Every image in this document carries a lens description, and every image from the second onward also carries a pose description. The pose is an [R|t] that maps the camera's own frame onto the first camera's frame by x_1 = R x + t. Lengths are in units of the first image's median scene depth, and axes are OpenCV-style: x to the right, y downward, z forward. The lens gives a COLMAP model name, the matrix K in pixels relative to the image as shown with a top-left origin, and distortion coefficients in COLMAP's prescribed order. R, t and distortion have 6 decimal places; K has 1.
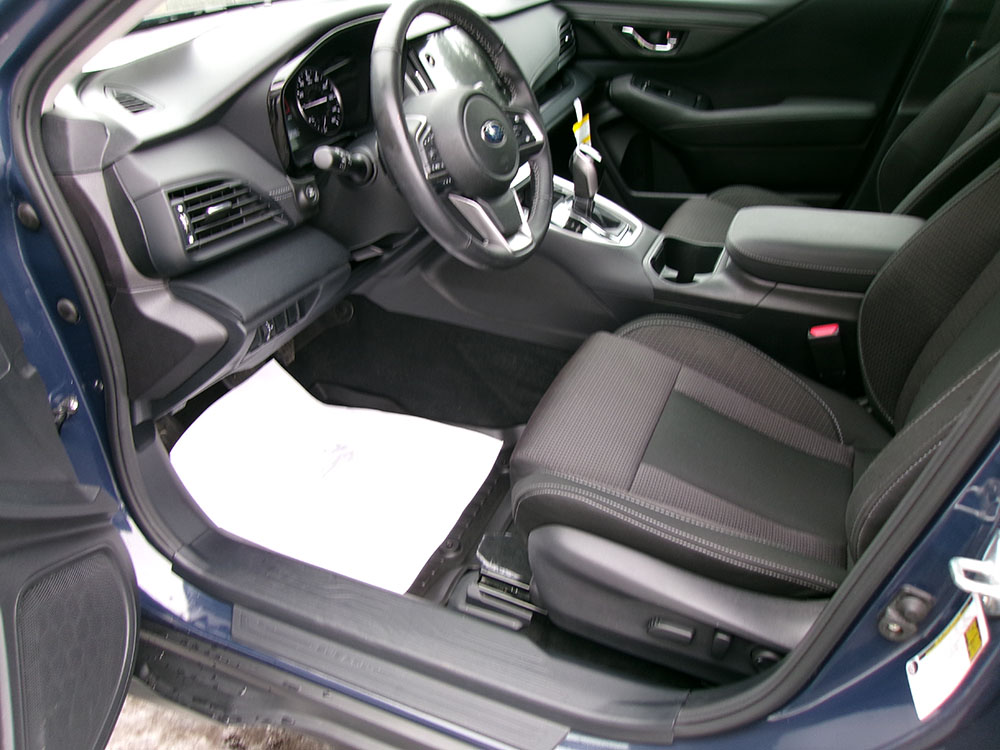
lens RADIAL K [[762.3, 0, 486.9], [0, 762.3, 371.5], [0, 0, 1]] dist [0.002102, 0.001119]
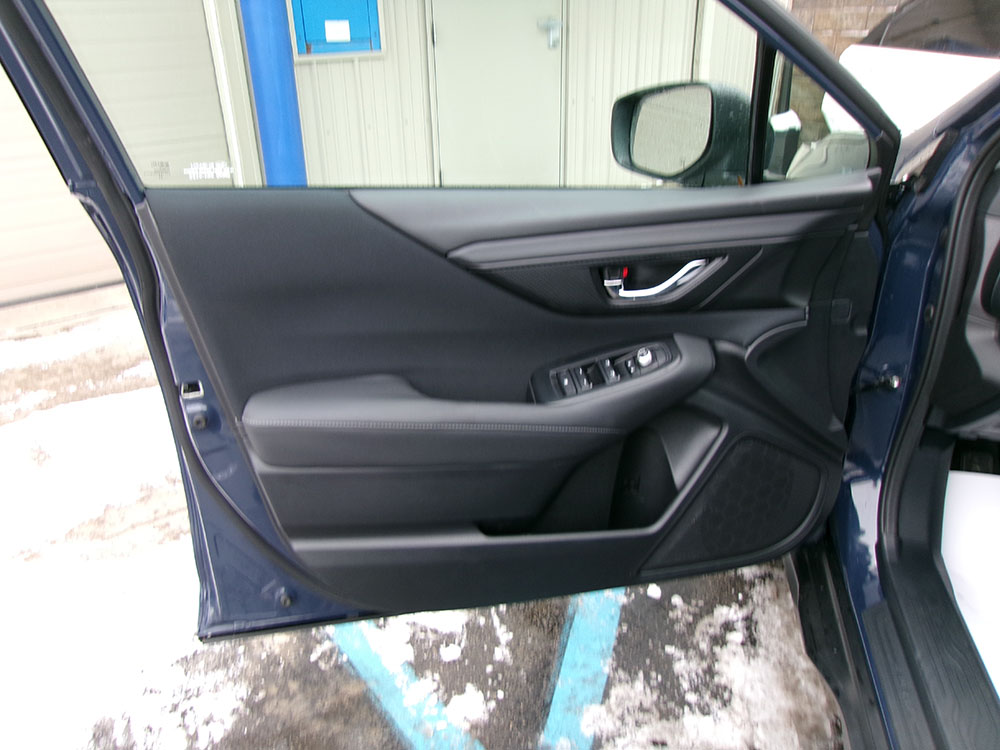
lens RADIAL K [[761.0, 0, 504.1], [0, 761.0, 376.5], [0, 0, 1]] dist [-0.001683, -0.002677]
pose [[0.189183, 0.448505, -0.873529, 0.462710], [-0.486229, 0.815662, 0.313490, -0.045813], [0.853107, 0.365429, 0.372386, -0.031392]]
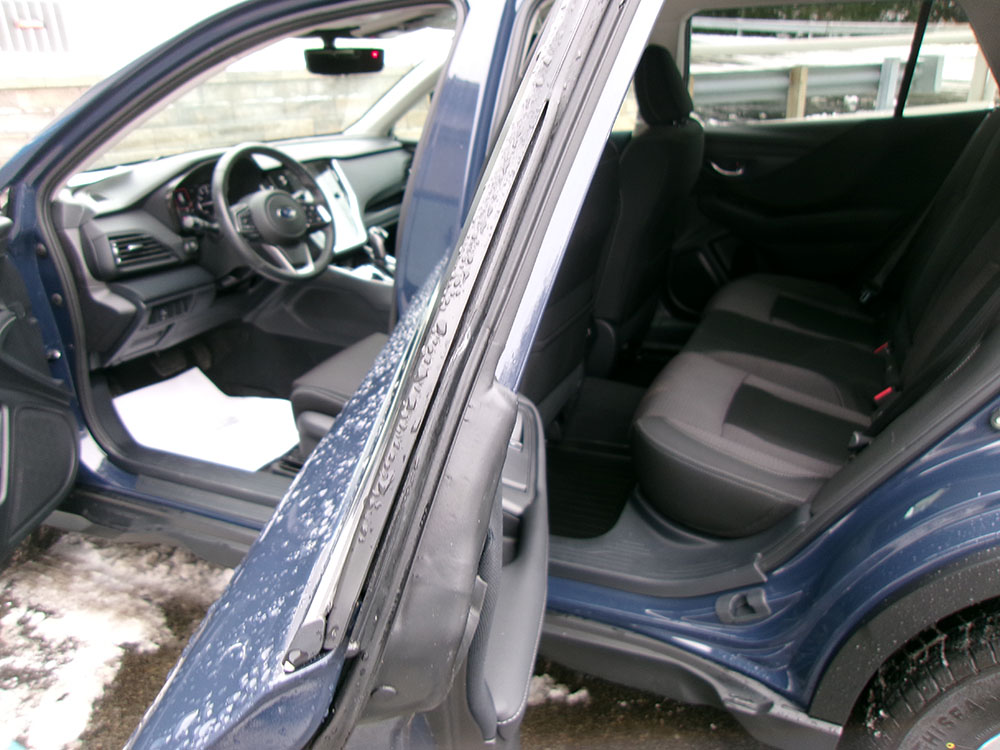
lens RADIAL K [[761.0, 0, 504.1], [0, 761.0, 376.5], [0, 0, 1]] dist [-0.001683, -0.002677]
pose [[0.999941, -0.003593, -0.010258, 0.607406], [0.001909, 0.987165, -0.159692, 0.422972], [0.010700, 0.159663, 0.987114, -0.867015]]
